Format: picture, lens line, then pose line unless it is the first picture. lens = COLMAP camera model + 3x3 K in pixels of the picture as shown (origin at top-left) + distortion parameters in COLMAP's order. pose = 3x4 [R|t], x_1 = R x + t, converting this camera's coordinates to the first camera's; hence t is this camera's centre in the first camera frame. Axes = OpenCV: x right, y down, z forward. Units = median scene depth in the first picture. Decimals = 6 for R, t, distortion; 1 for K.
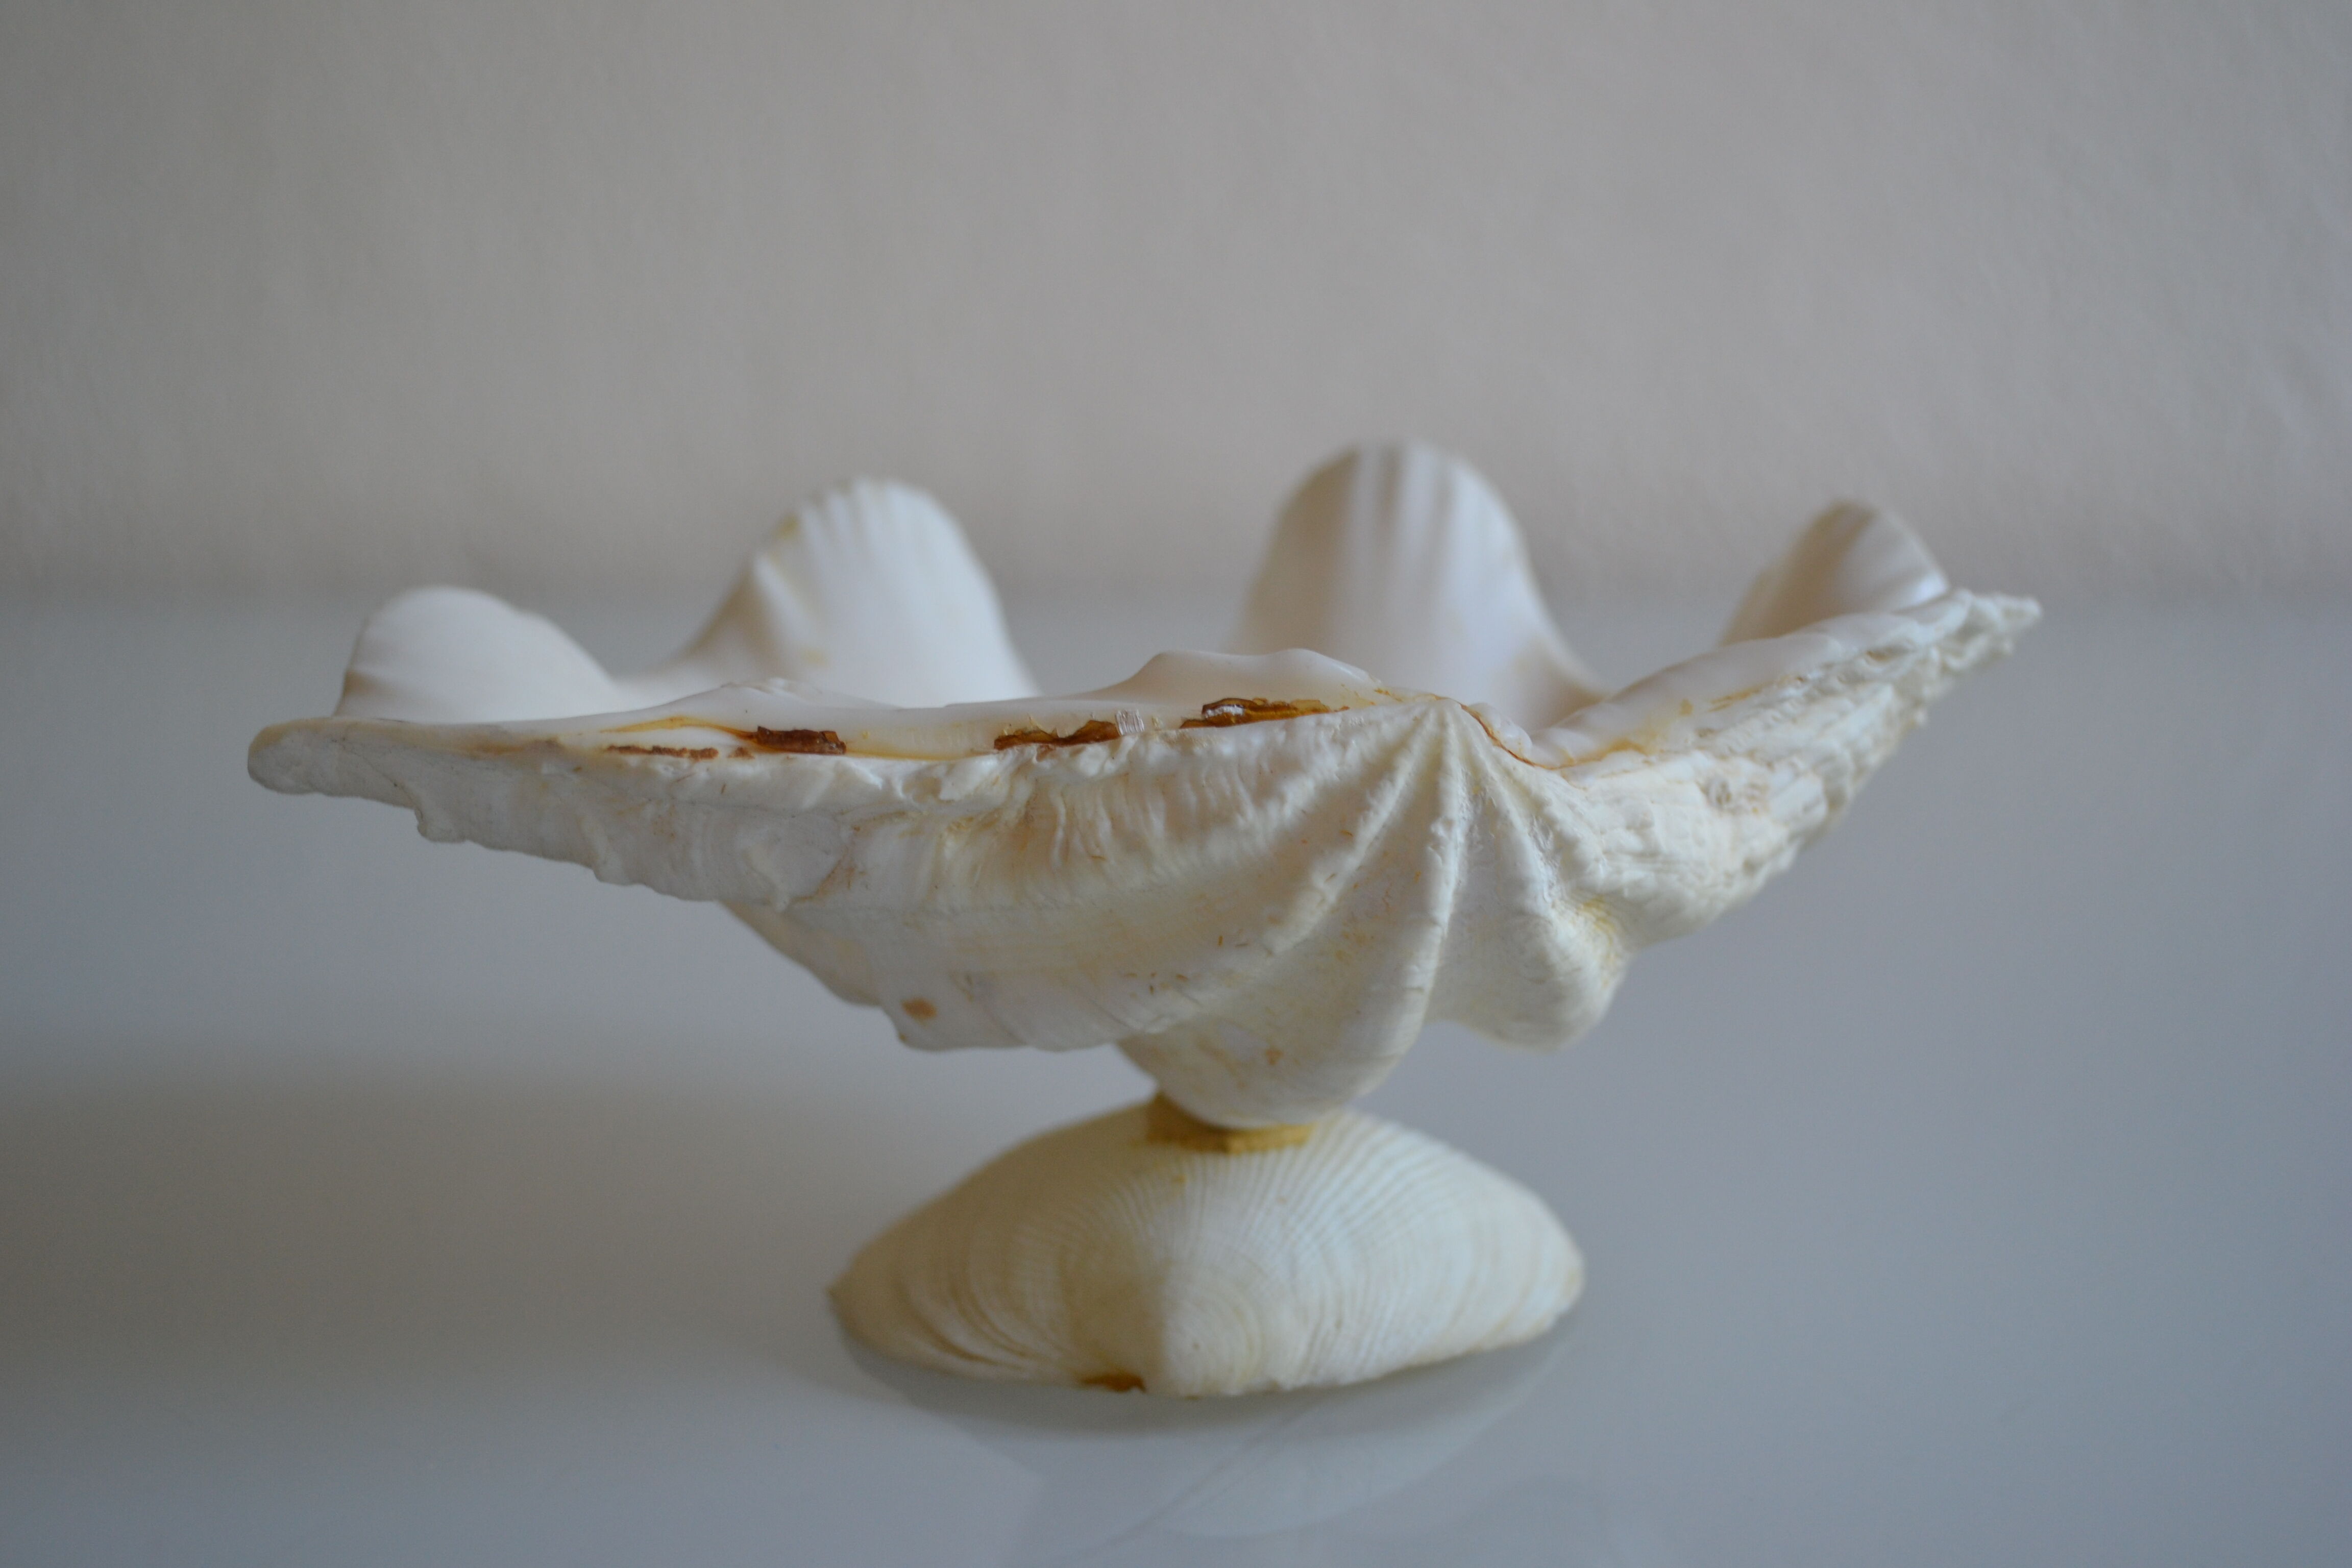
lens RADIAL K [[2933.3, 0, 1176.0], [0, 2933.3, 784.0], [0, 0, 1]] dist [-0.035472, 0.031215]
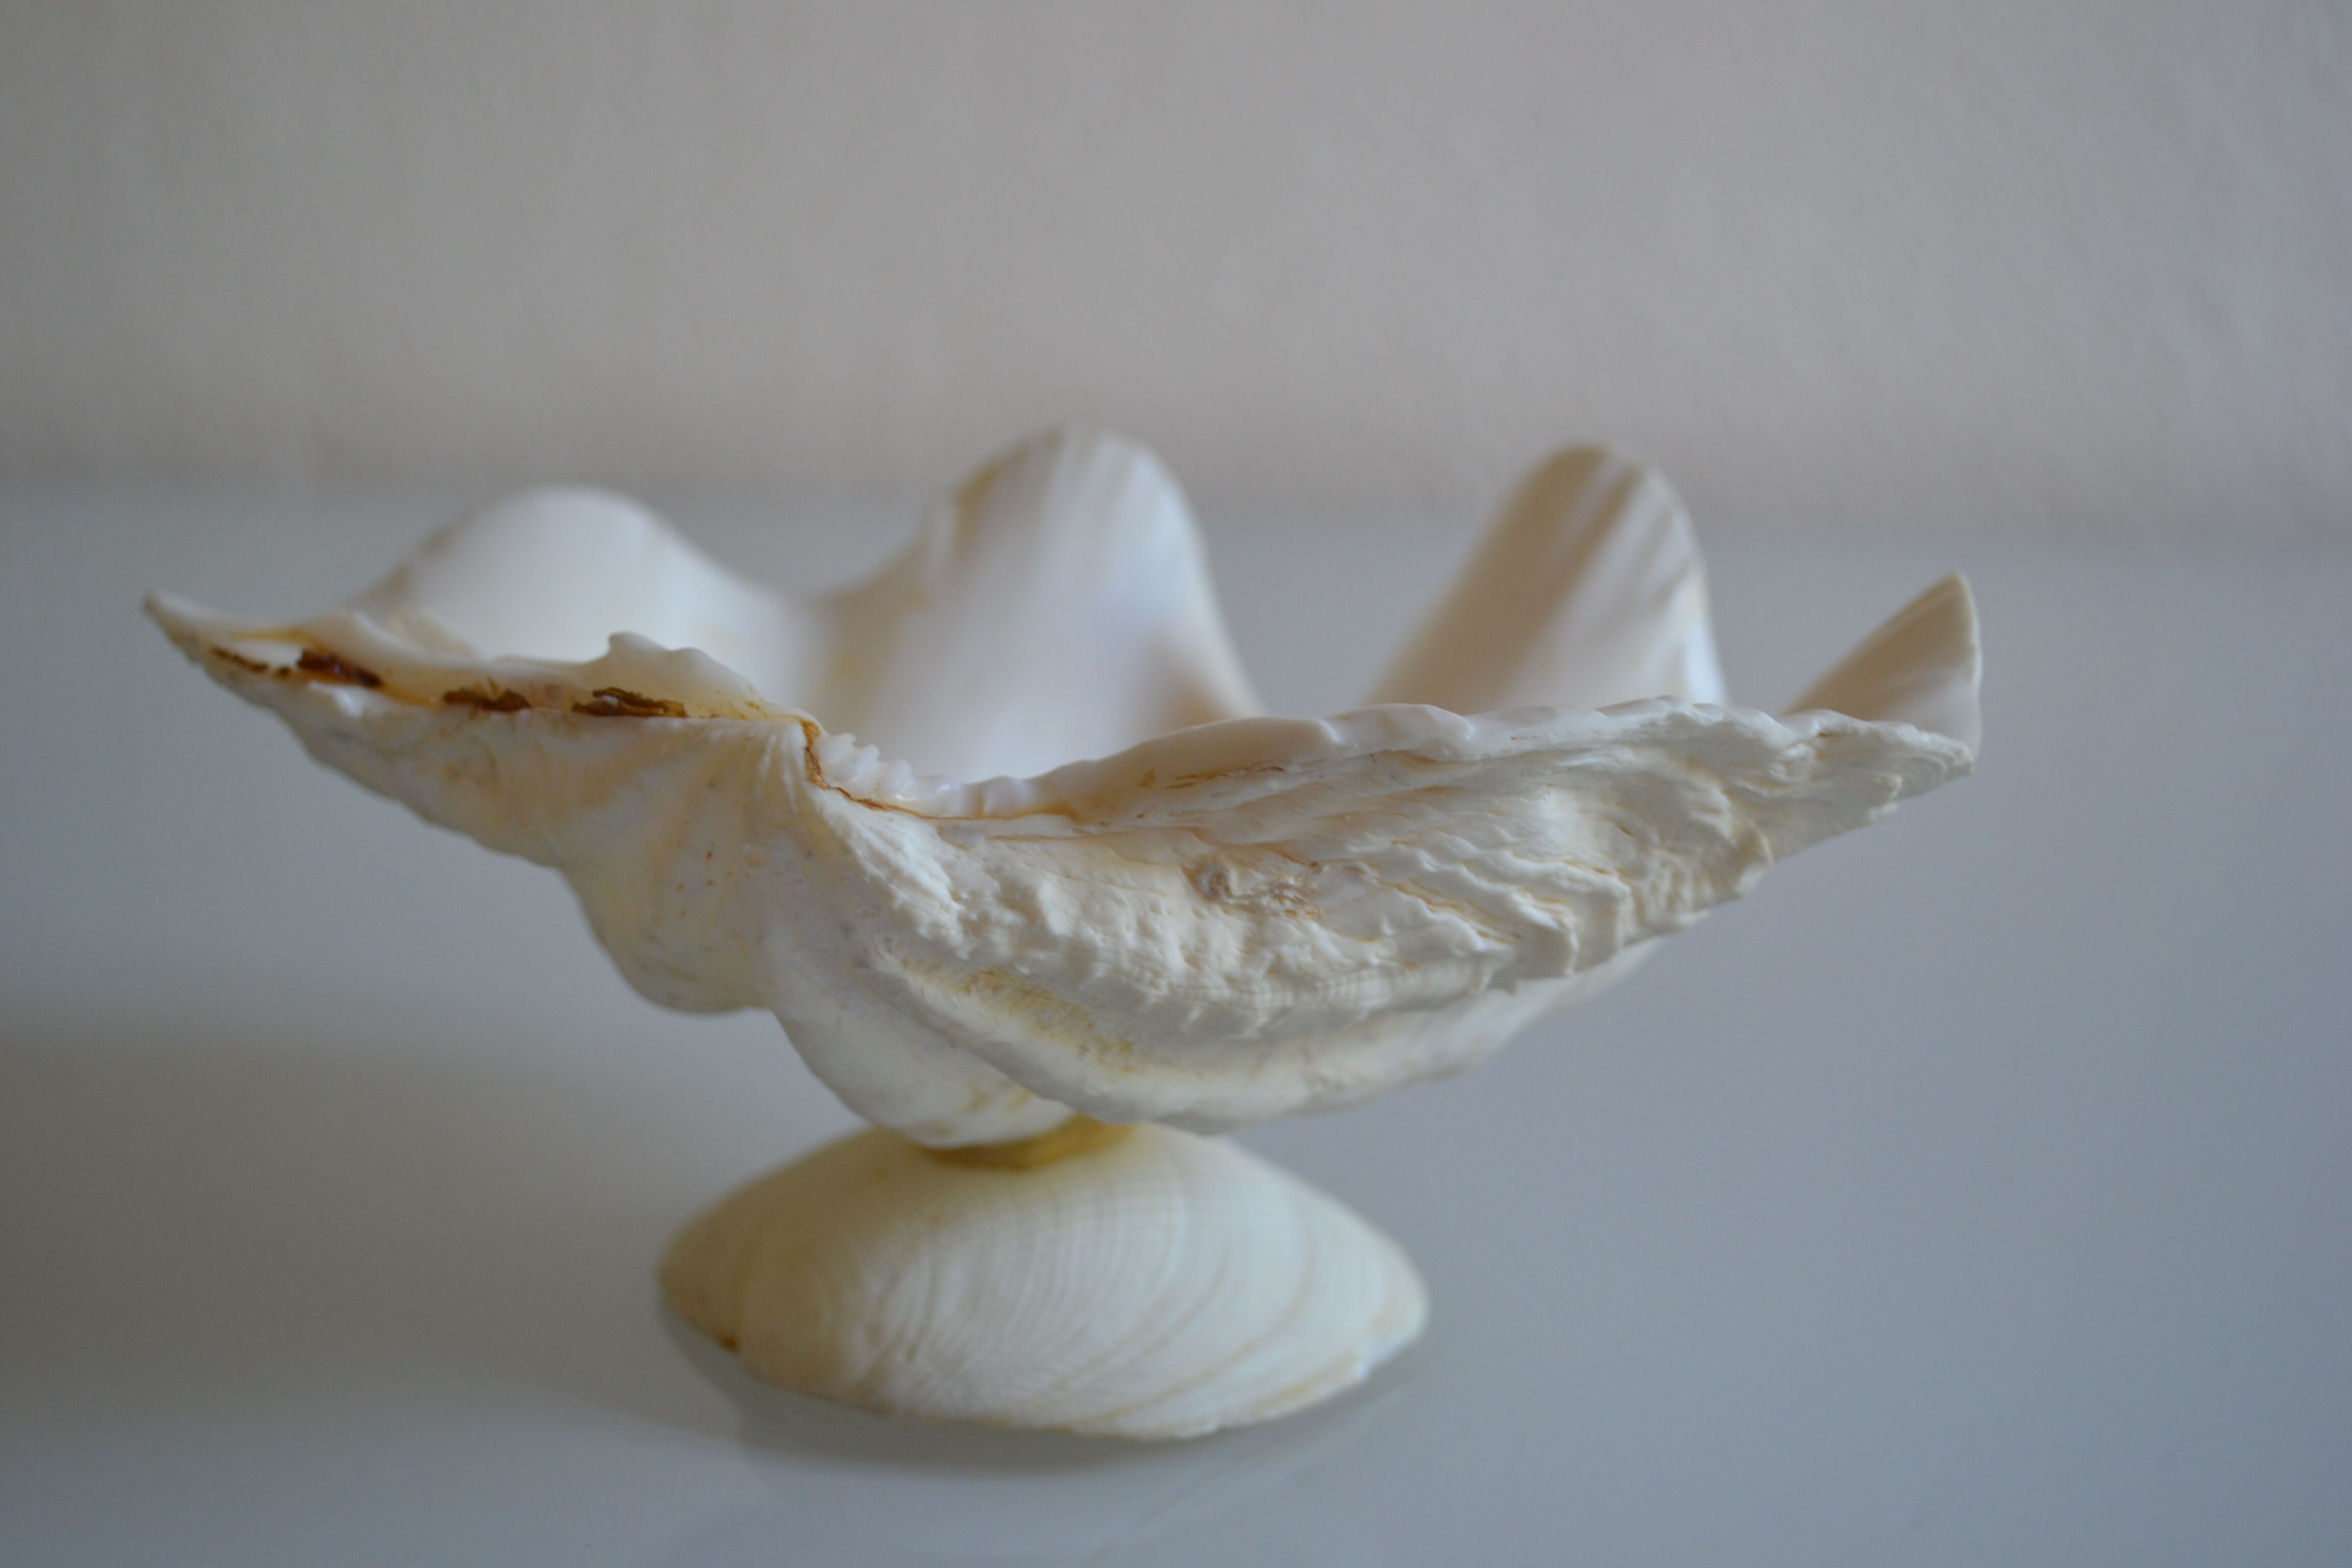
lens RADIAL K [[2933.3, 0, 1176.0], [0, 2933.3, 784.0], [0, 0, 1]] dist [-0.035472, 0.031215]
pose [[0.789626, 0.166064, -0.590689, 0.751073], [-0.143539, 0.985961, 0.085308, -0.107993], [0.596563, 0.017425, 0.802377, 0.318379]]
